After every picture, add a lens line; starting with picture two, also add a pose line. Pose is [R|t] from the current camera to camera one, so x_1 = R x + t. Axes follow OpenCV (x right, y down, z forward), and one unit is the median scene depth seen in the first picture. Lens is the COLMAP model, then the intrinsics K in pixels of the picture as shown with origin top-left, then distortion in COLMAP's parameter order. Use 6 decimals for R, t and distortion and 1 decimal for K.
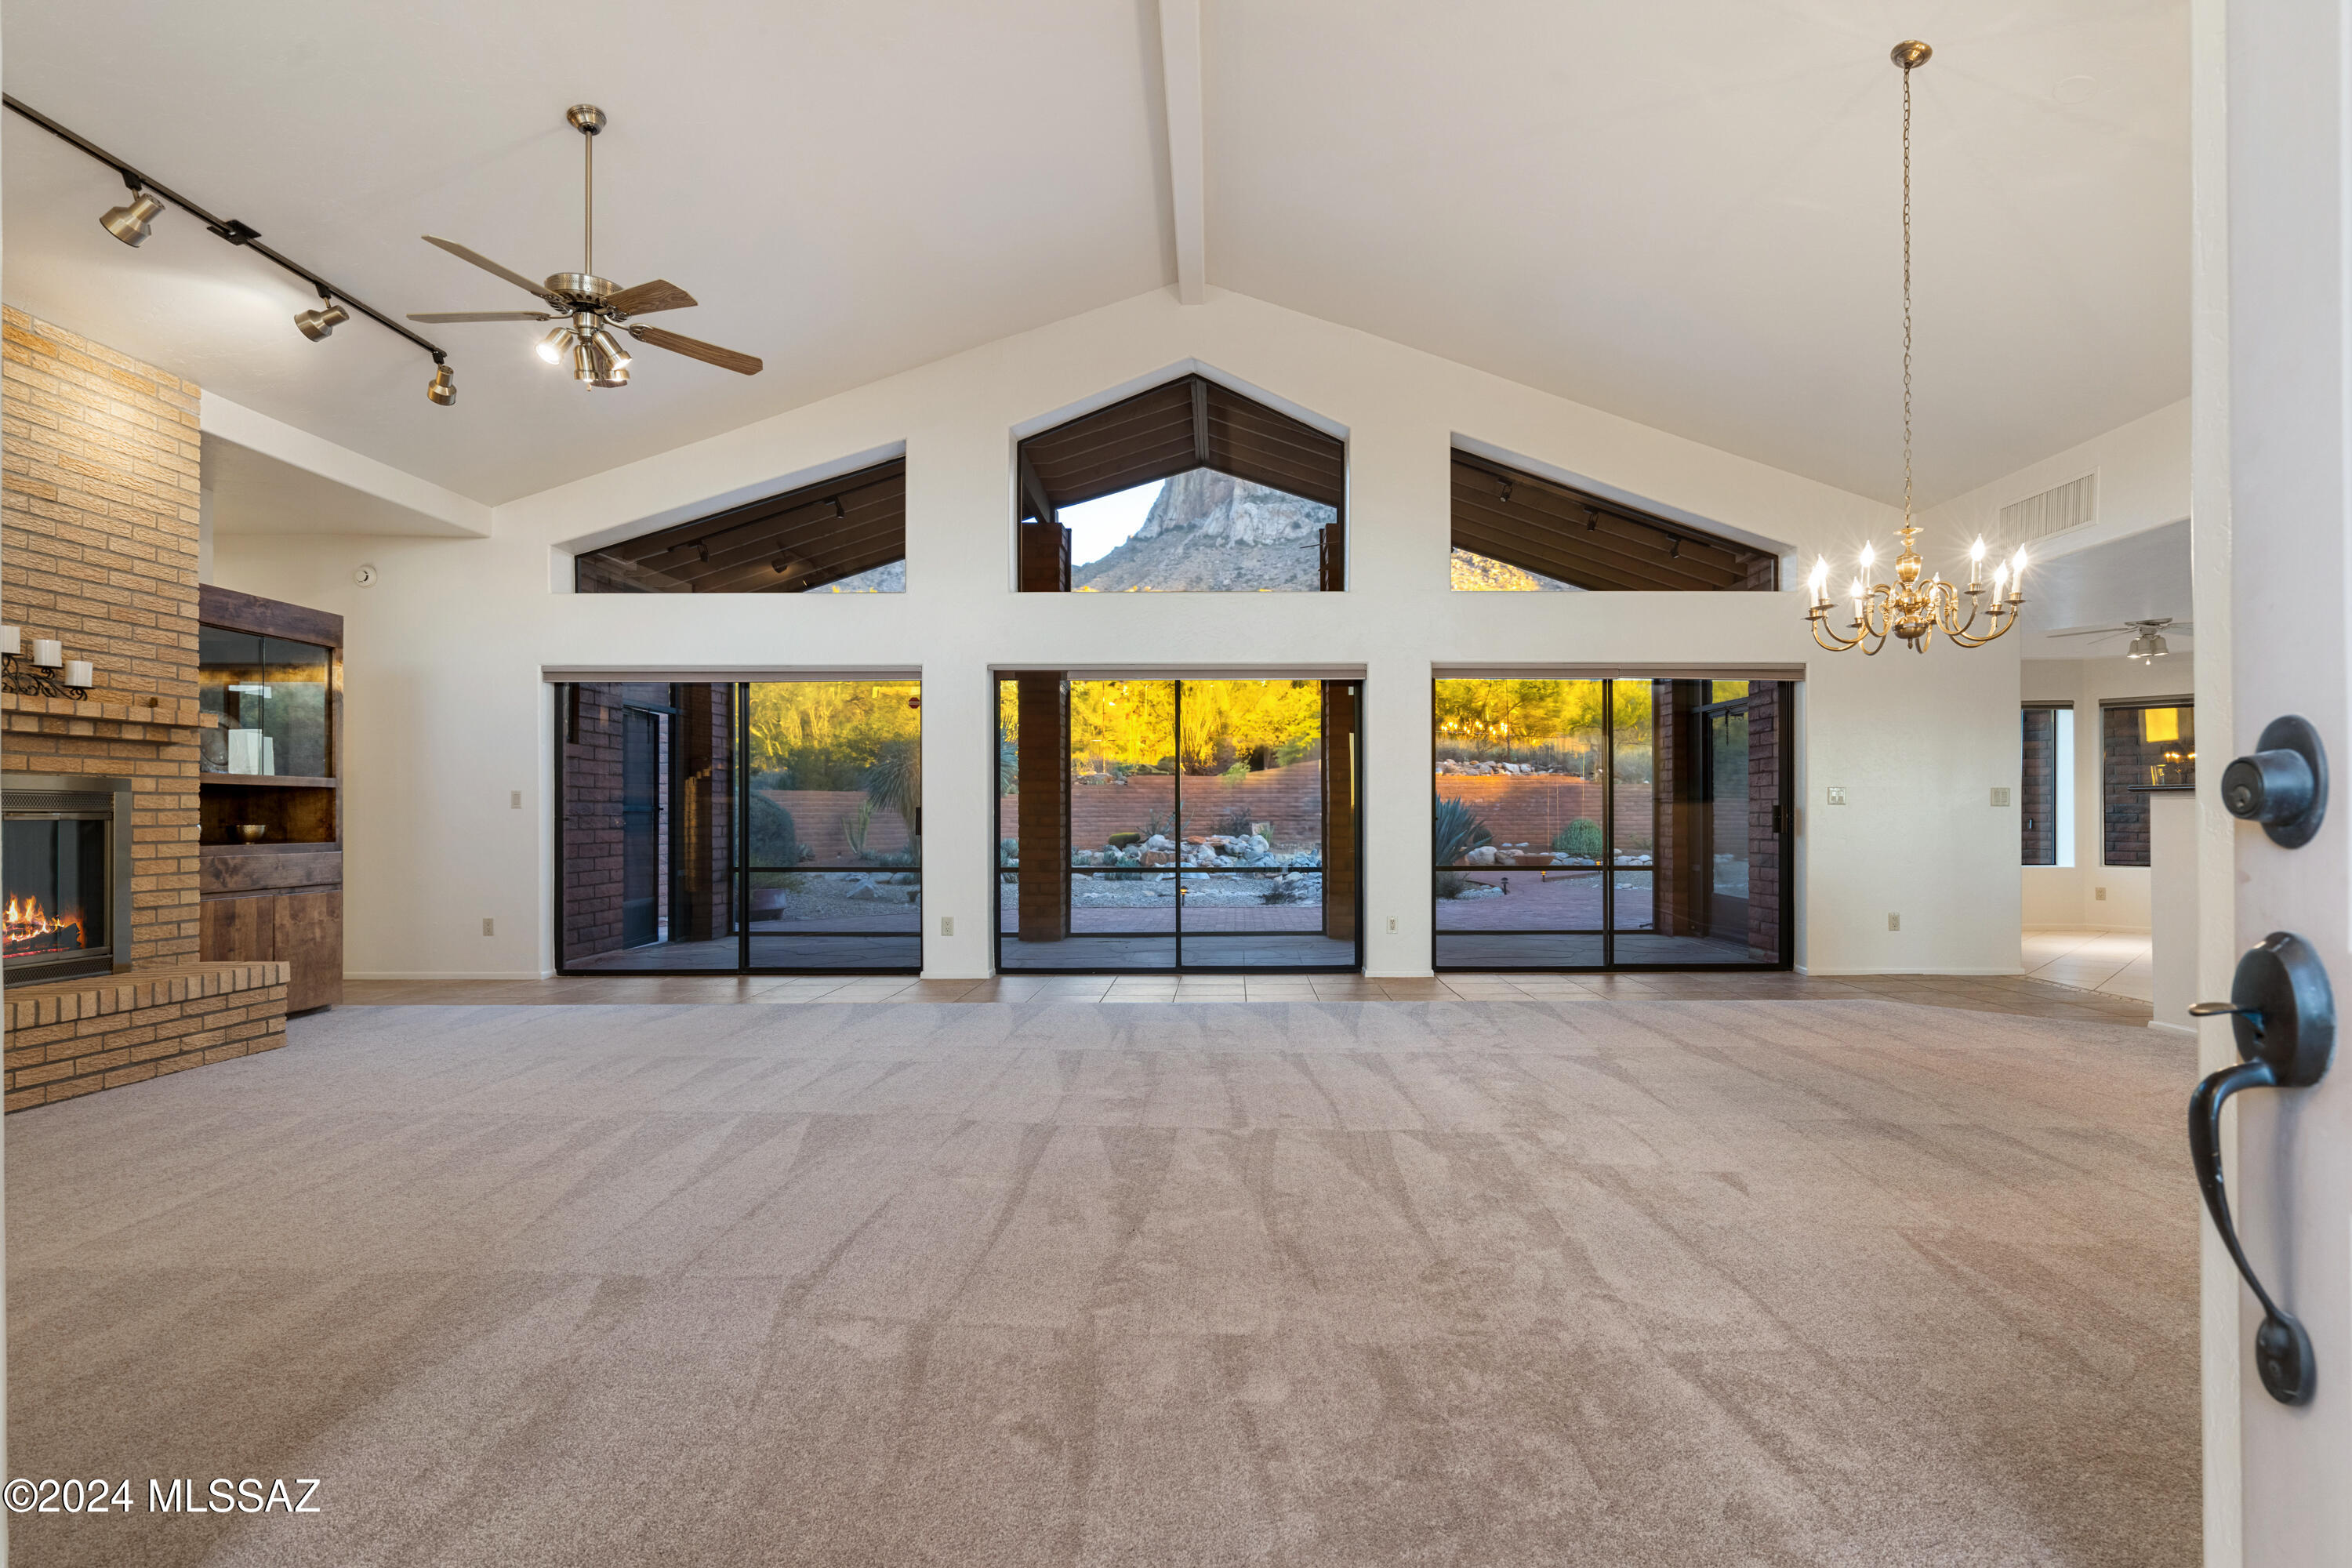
lens RADIAL K [[1104.7, 0, 1244.8], [0, 1104.7, 808.9], [0, 0, 1]] dist [-0.002501, 0.001000]
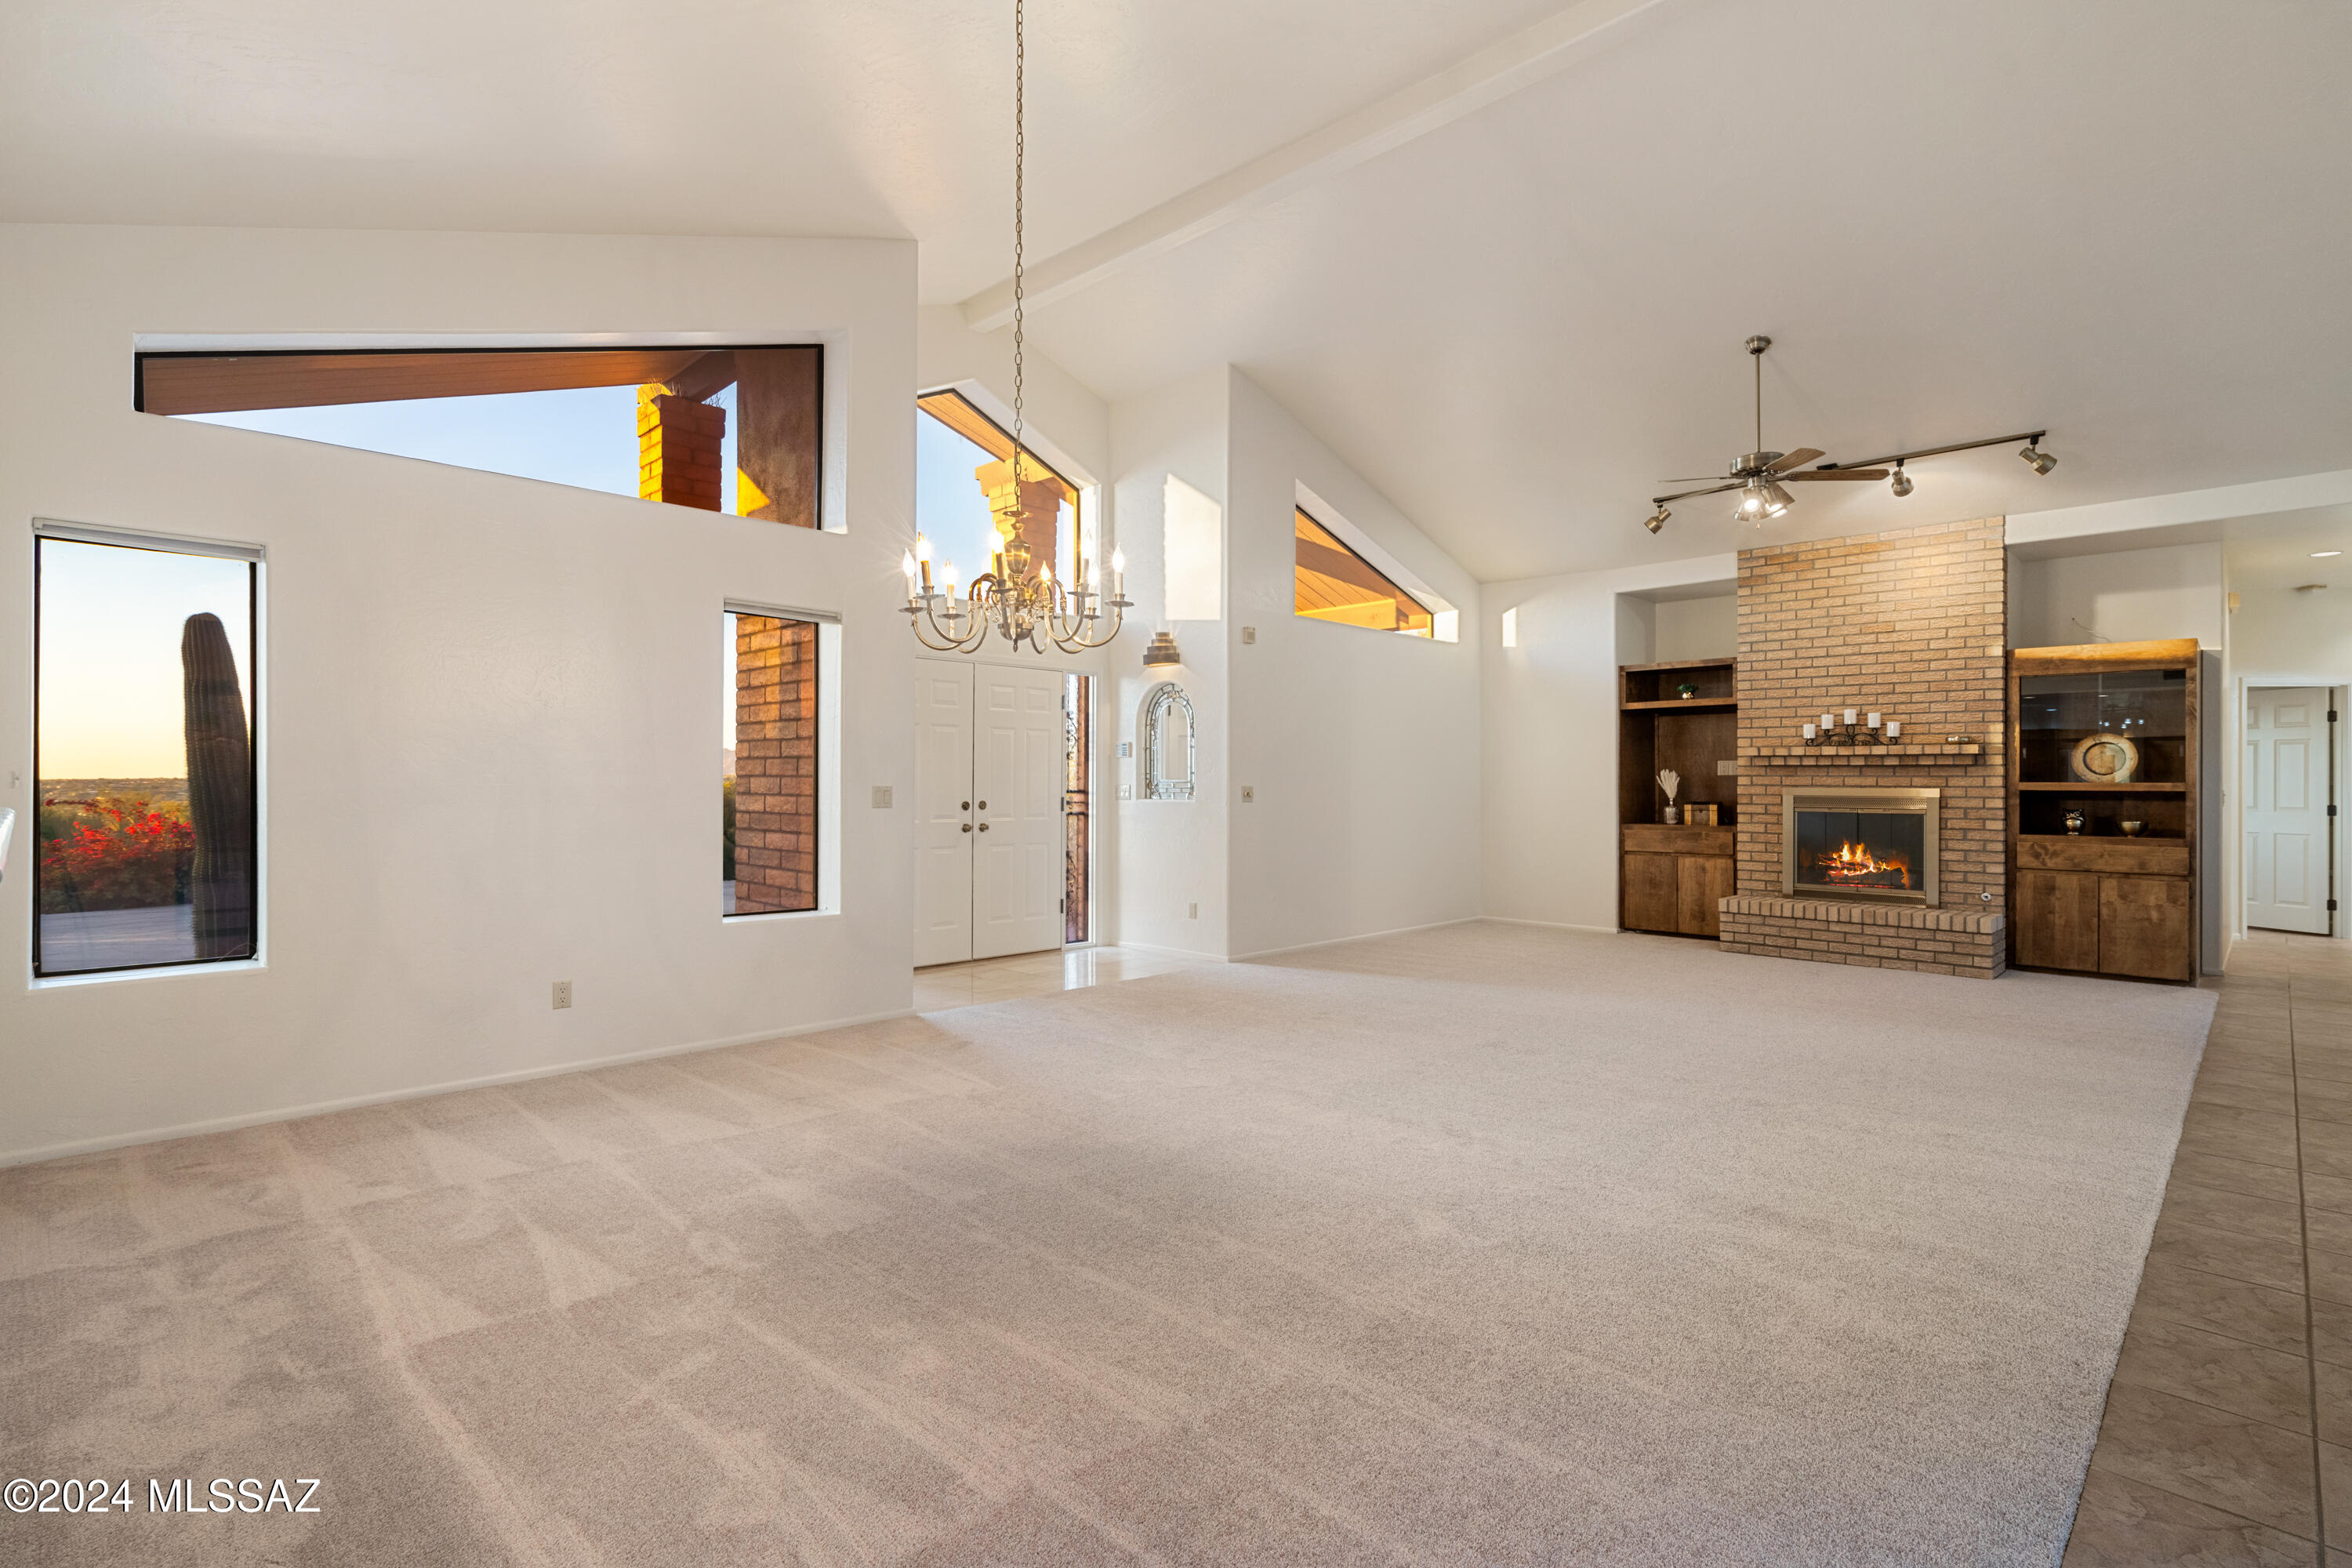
lens RADIAL K [[1116.9, 0, 1179.1], [0, 1116.9, 780.3], [0, 0, 1]] dist [0.000054, -0.000057]
pose [[-0.711390, -0.002011, -0.702795, 0.777216], [0.001308, 0.999990, -0.004185, -0.029339], [0.702797, -0.003896, -0.711380, 1.173796]]
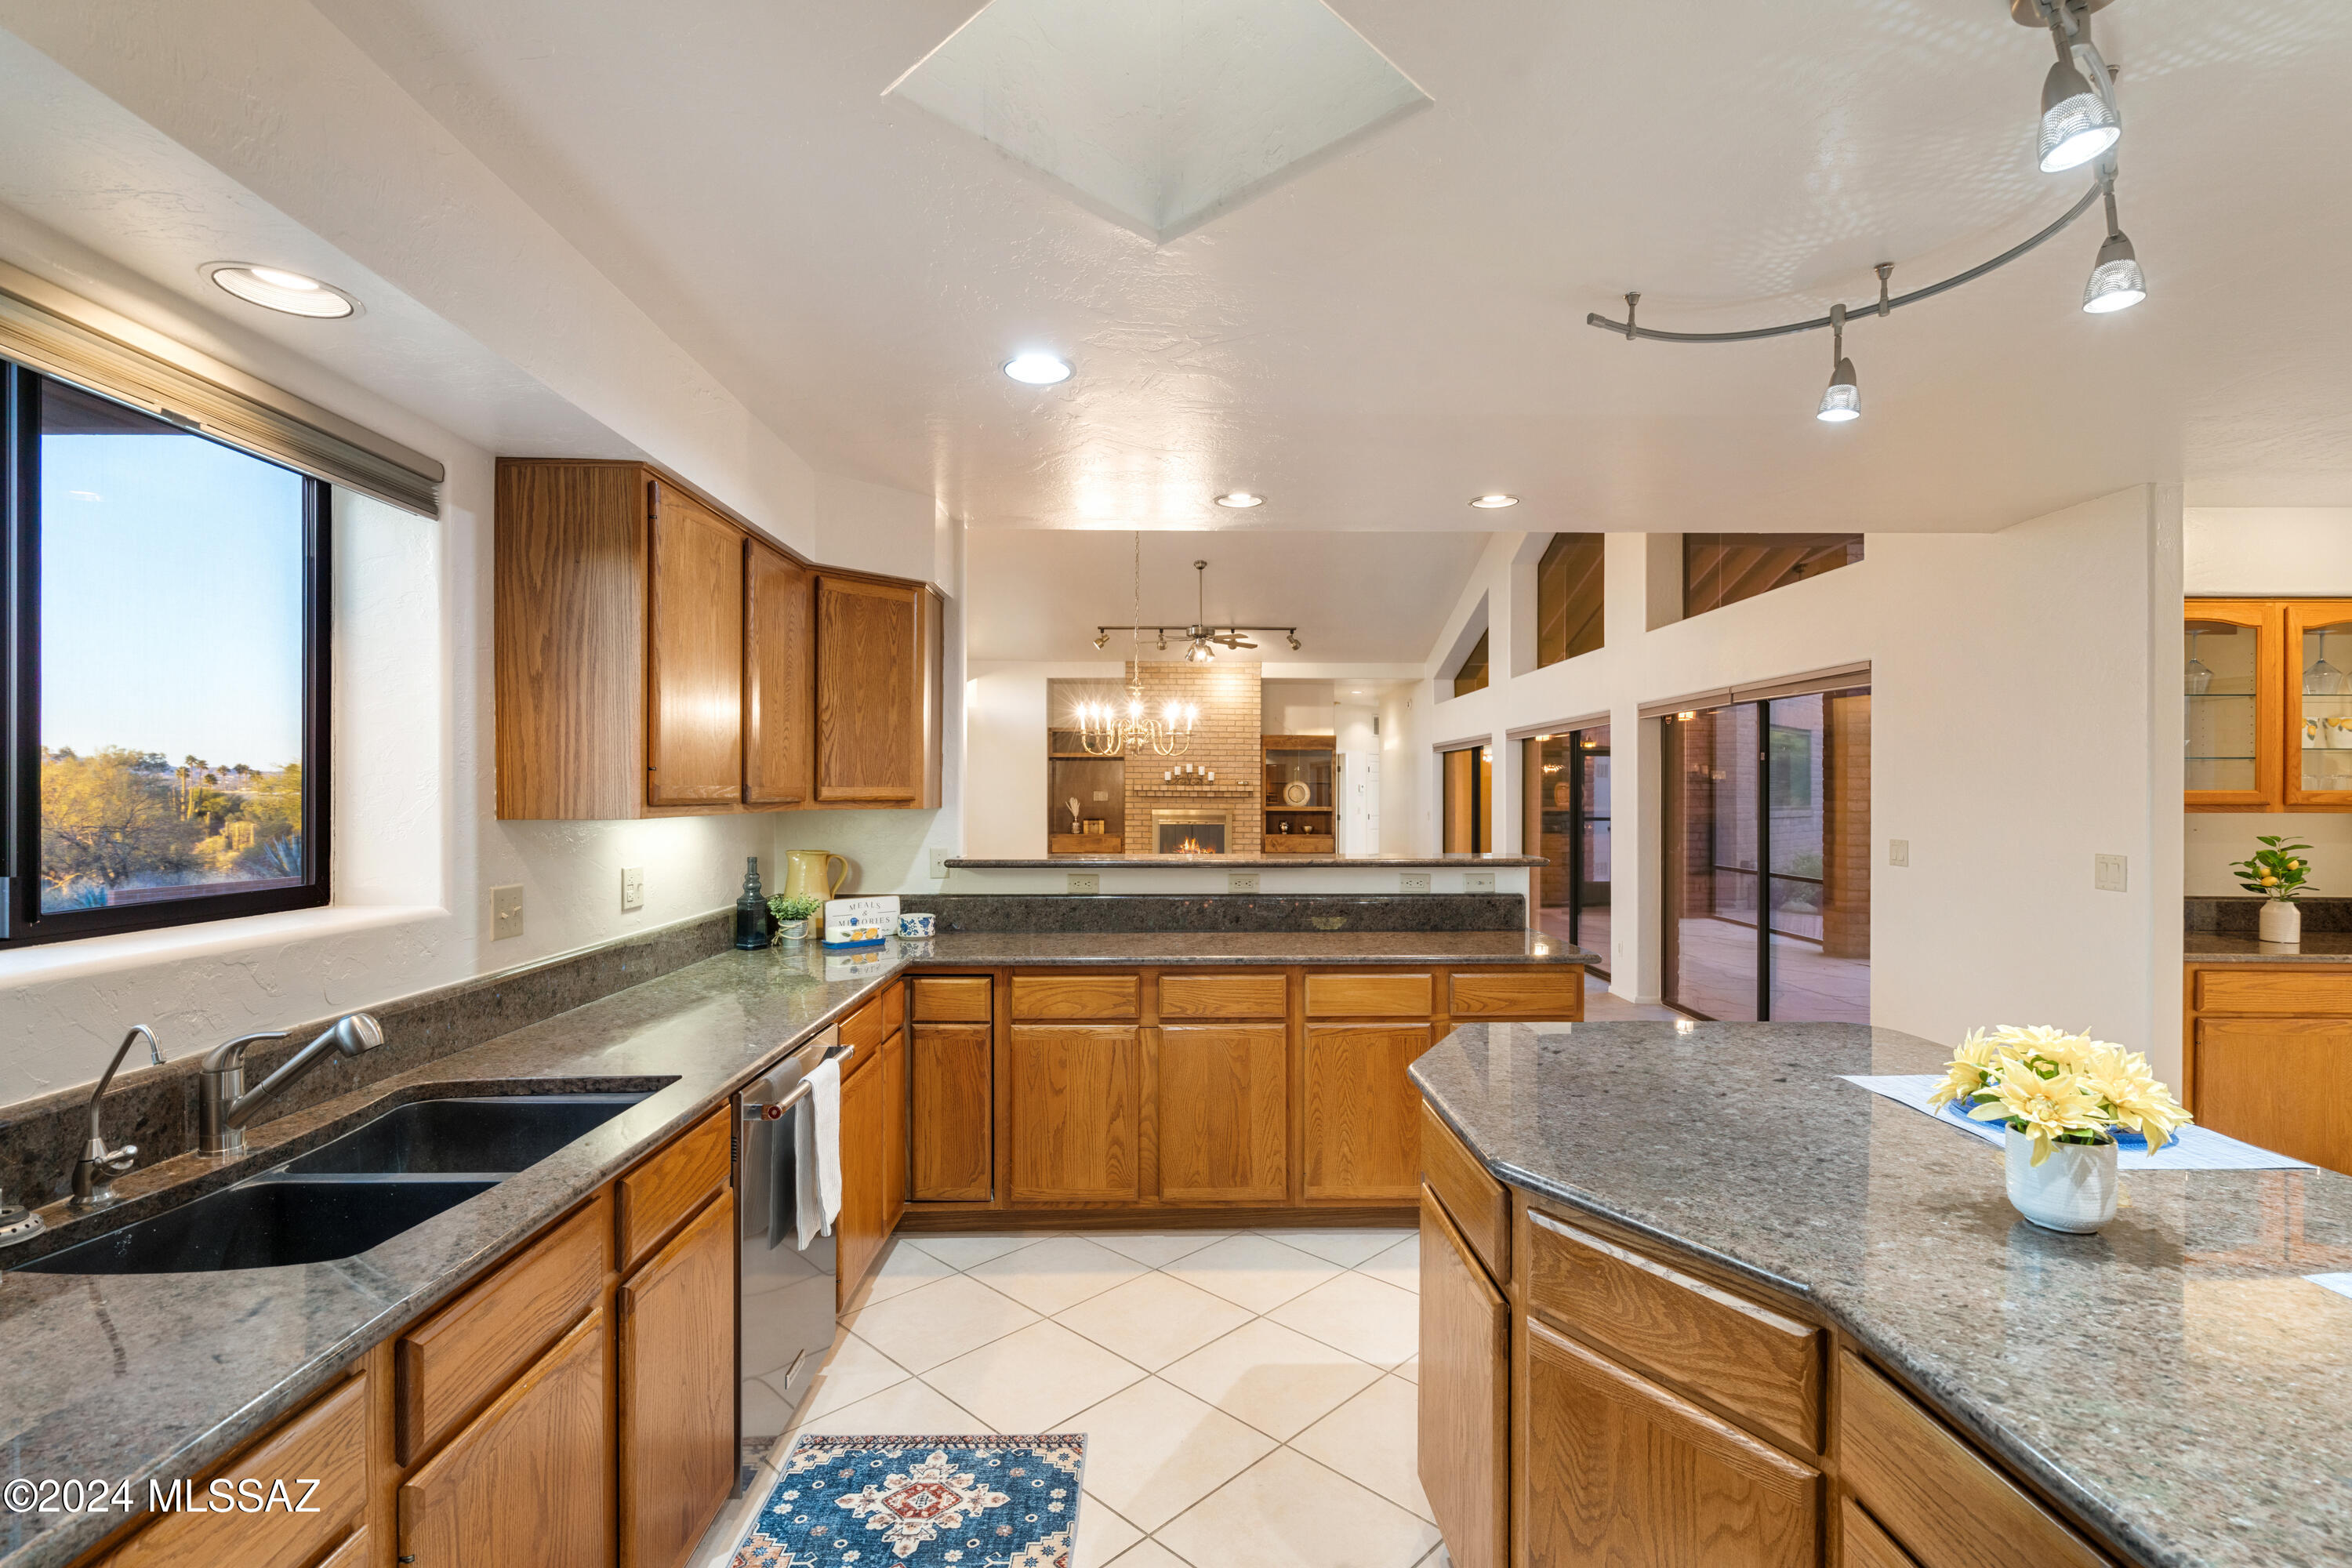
lens RADIAL K [[1096.7, 0, 1178.2], [0, 1096.7, 787.0], [0, 0, 1]] dist [0.000257, 0.000707]
pose [[-0.000017, -0.004259, -0.999991, 1.564780], [0.002280, 0.999988, -0.004259, -0.064631], [0.999997, -0.002280, -0.000007, 0.732848]]
